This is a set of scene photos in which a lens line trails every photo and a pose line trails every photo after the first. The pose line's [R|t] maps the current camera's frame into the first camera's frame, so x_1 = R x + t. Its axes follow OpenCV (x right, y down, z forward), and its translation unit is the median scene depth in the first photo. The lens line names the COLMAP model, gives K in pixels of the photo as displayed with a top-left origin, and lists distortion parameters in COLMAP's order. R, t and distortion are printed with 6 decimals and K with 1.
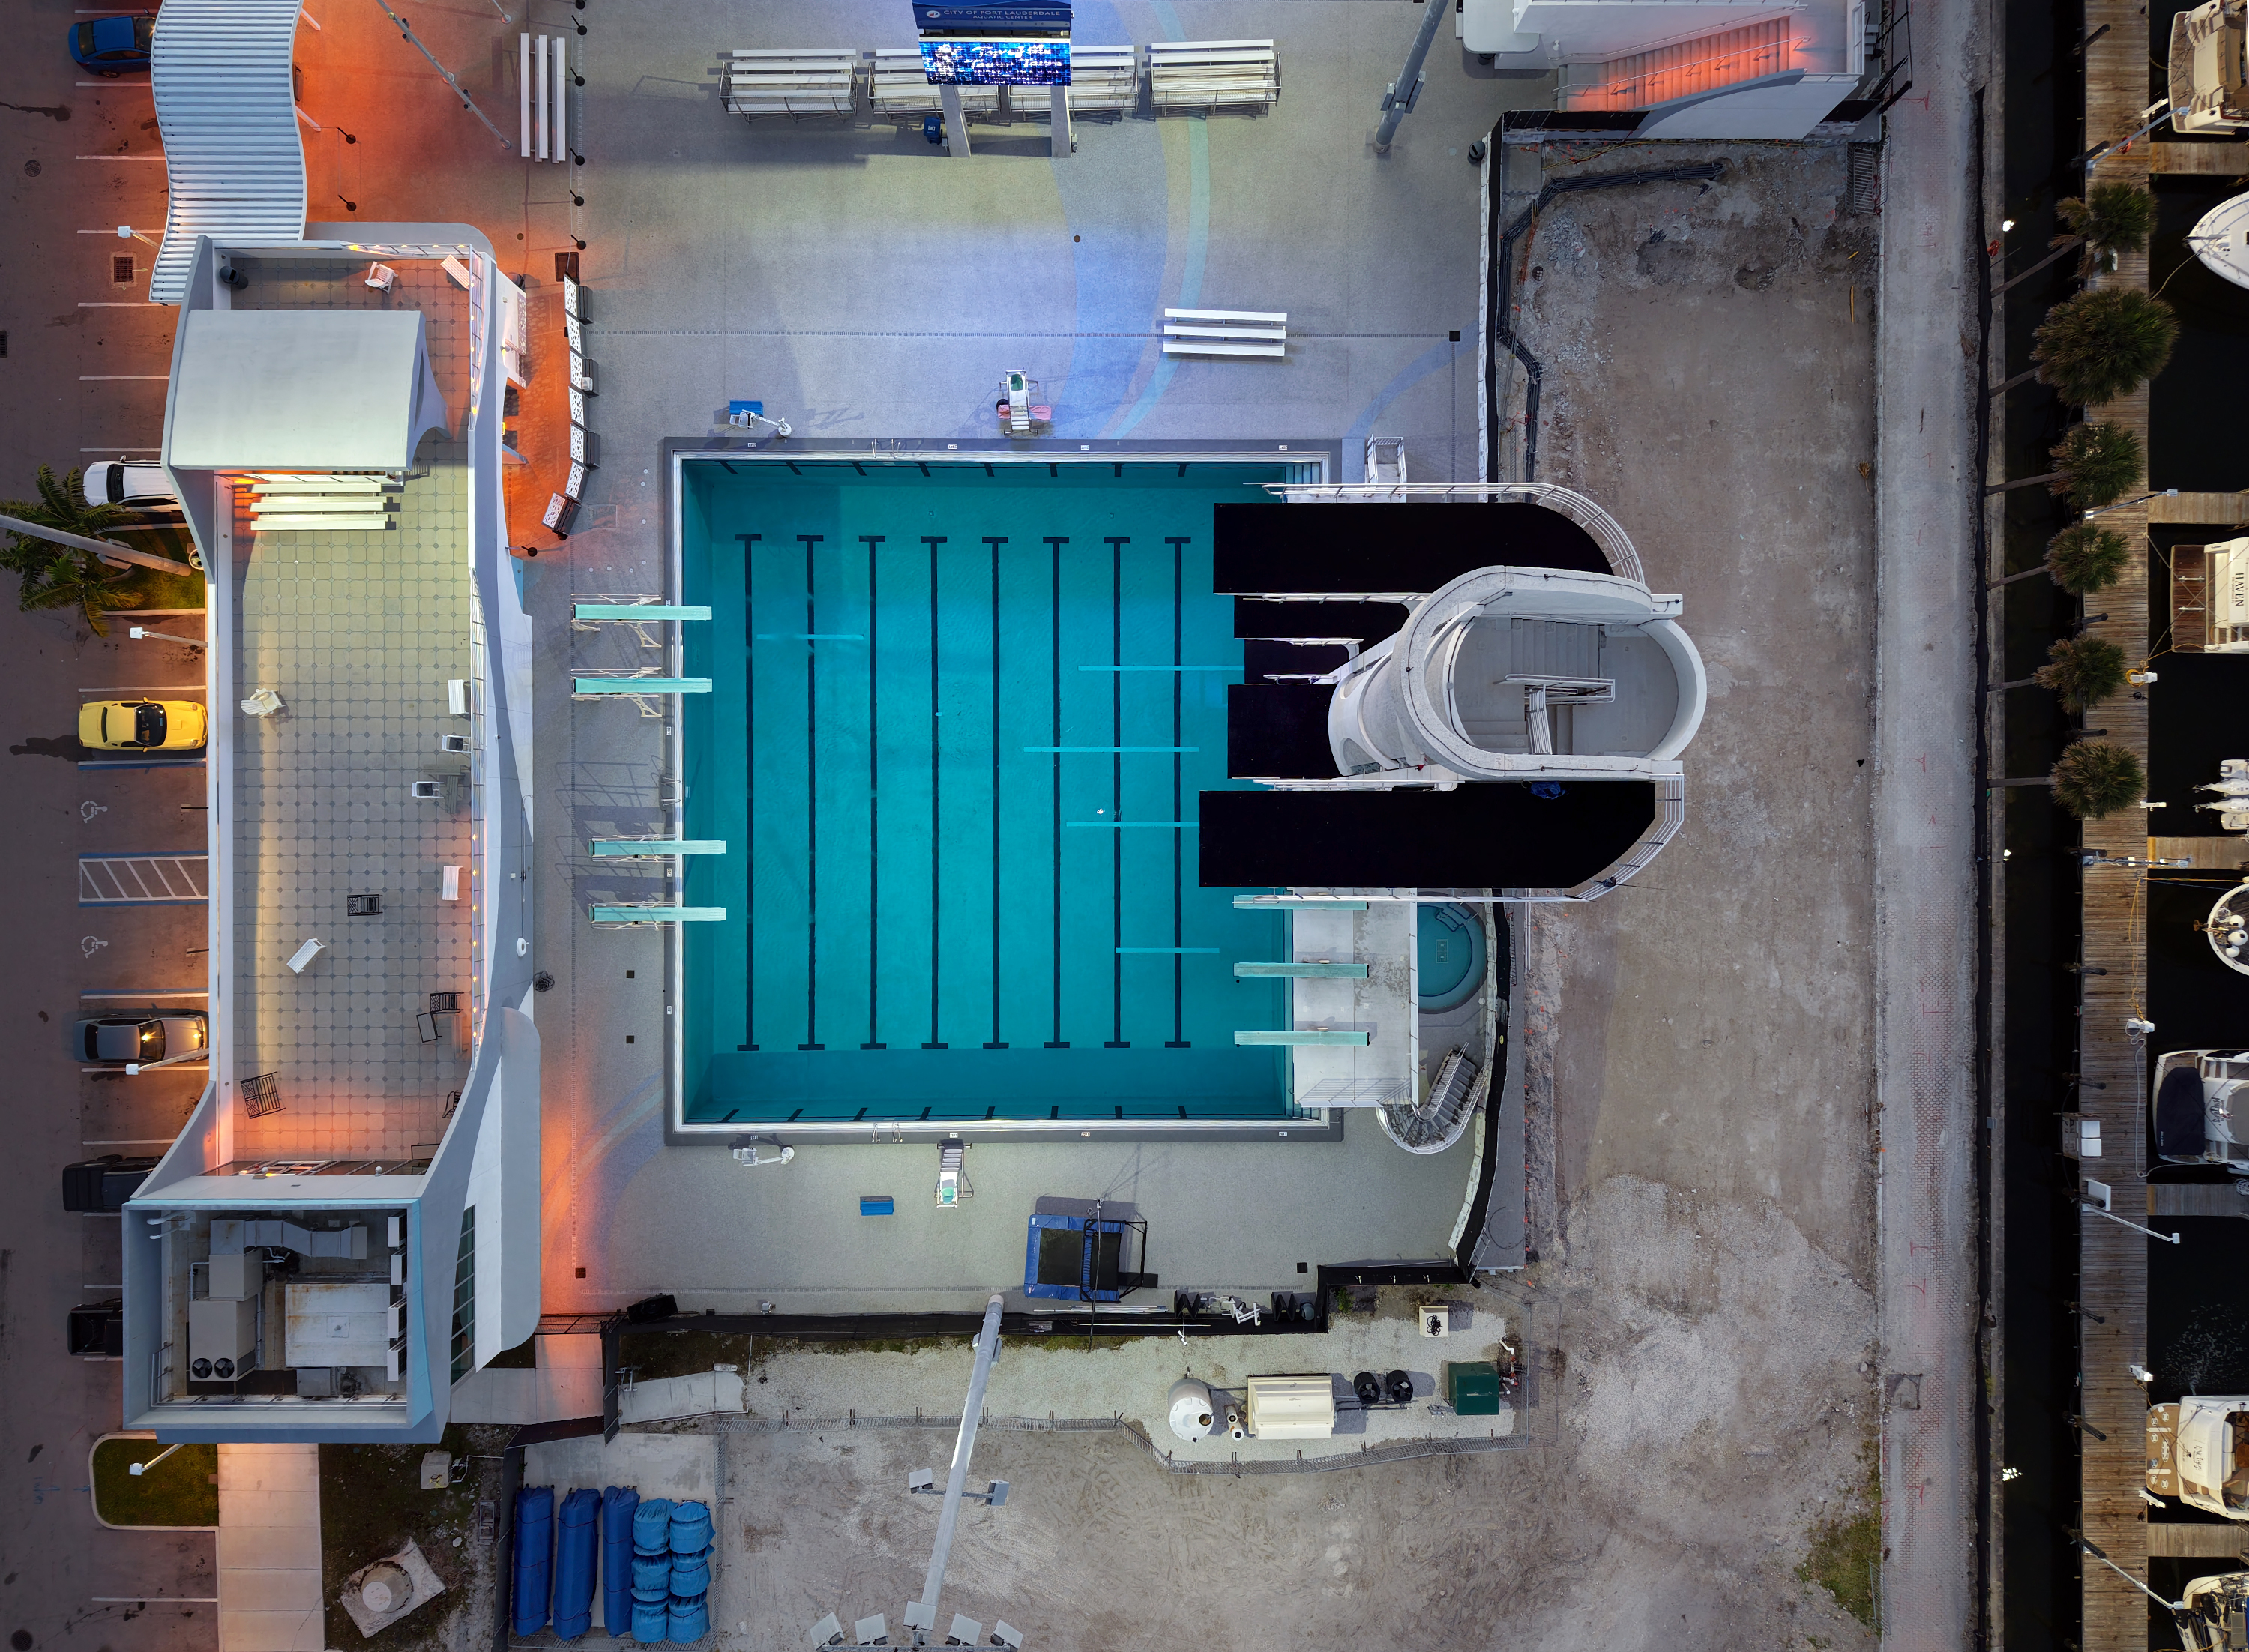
lens RADIAL K [[1518.8, 0, 1125.0], [0, 1518.8, 824.3], [0, 0, 1]] dist [0.003191, -0.001431]
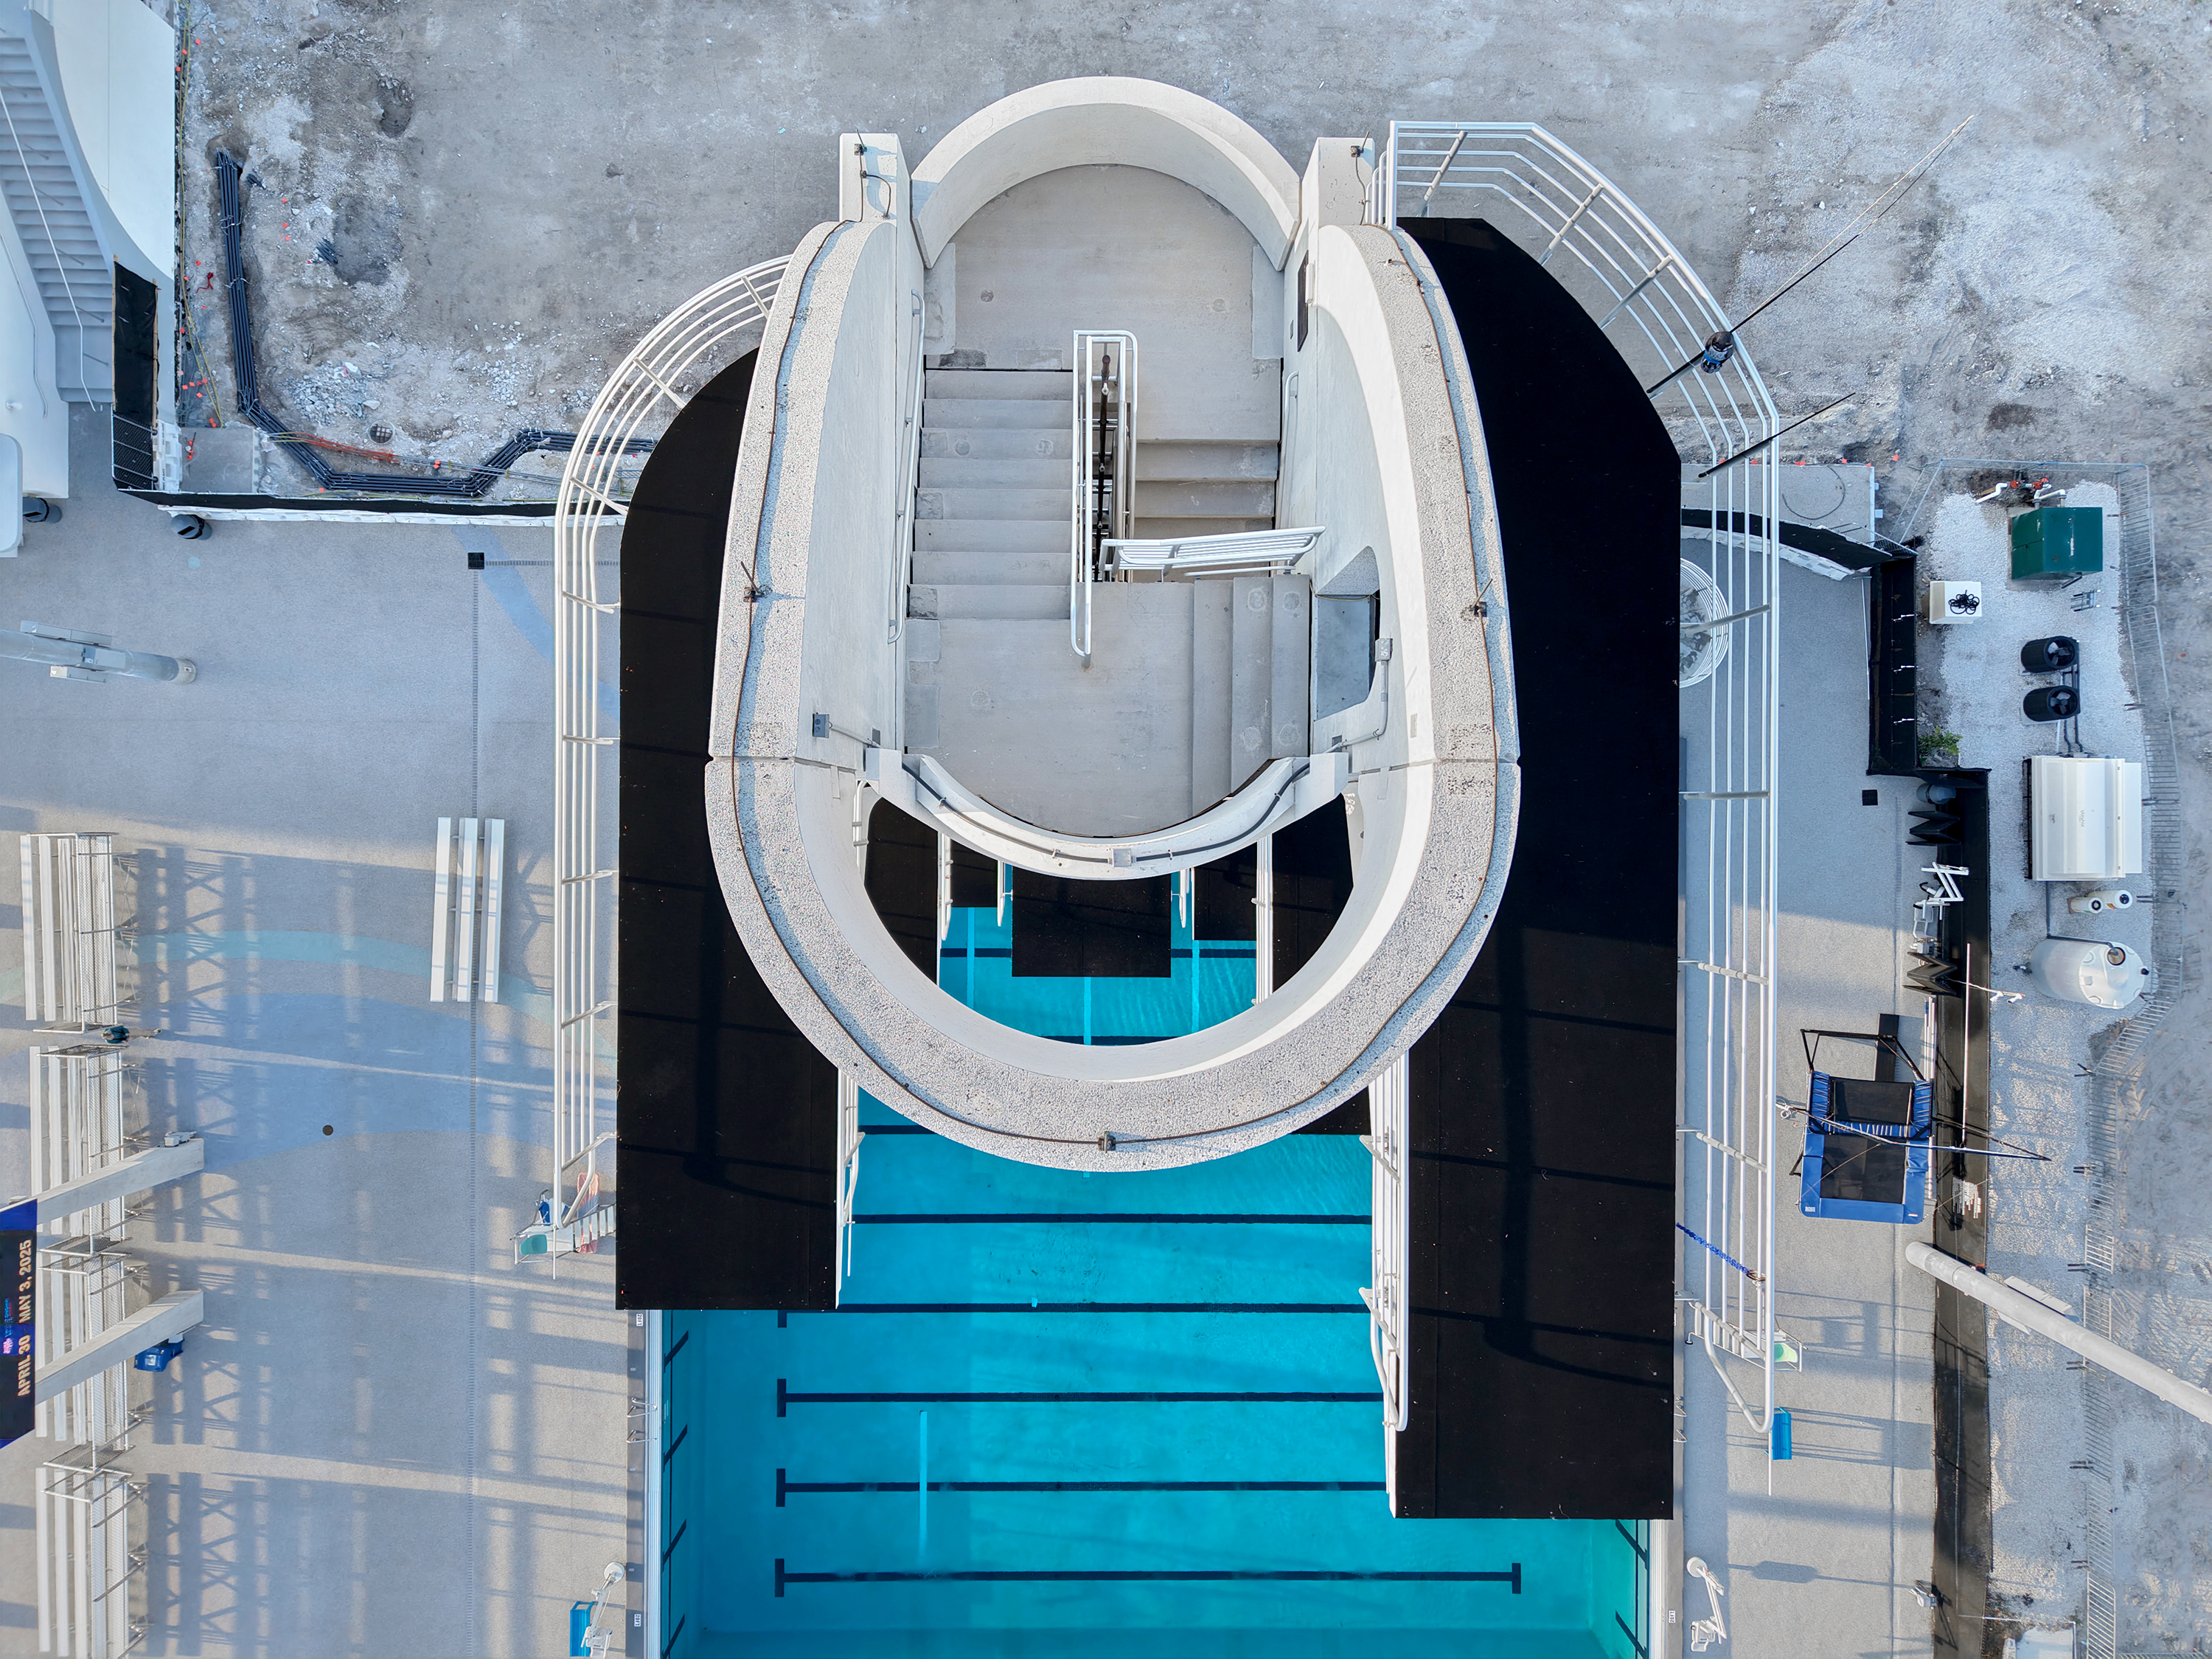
lens RADIAL K [[1494.0, 0, 1108.8], [0, 1494.0, 822.4], [0, 0, 1]] dist [0.003191, -0.001431]
pose [[0.006906, -0.999914, -0.011115, 0.111736], [0.999964, 0.006850, 0.005011, -0.047636], [-0.004935, -0.011149, 0.999926, 0.344011]]
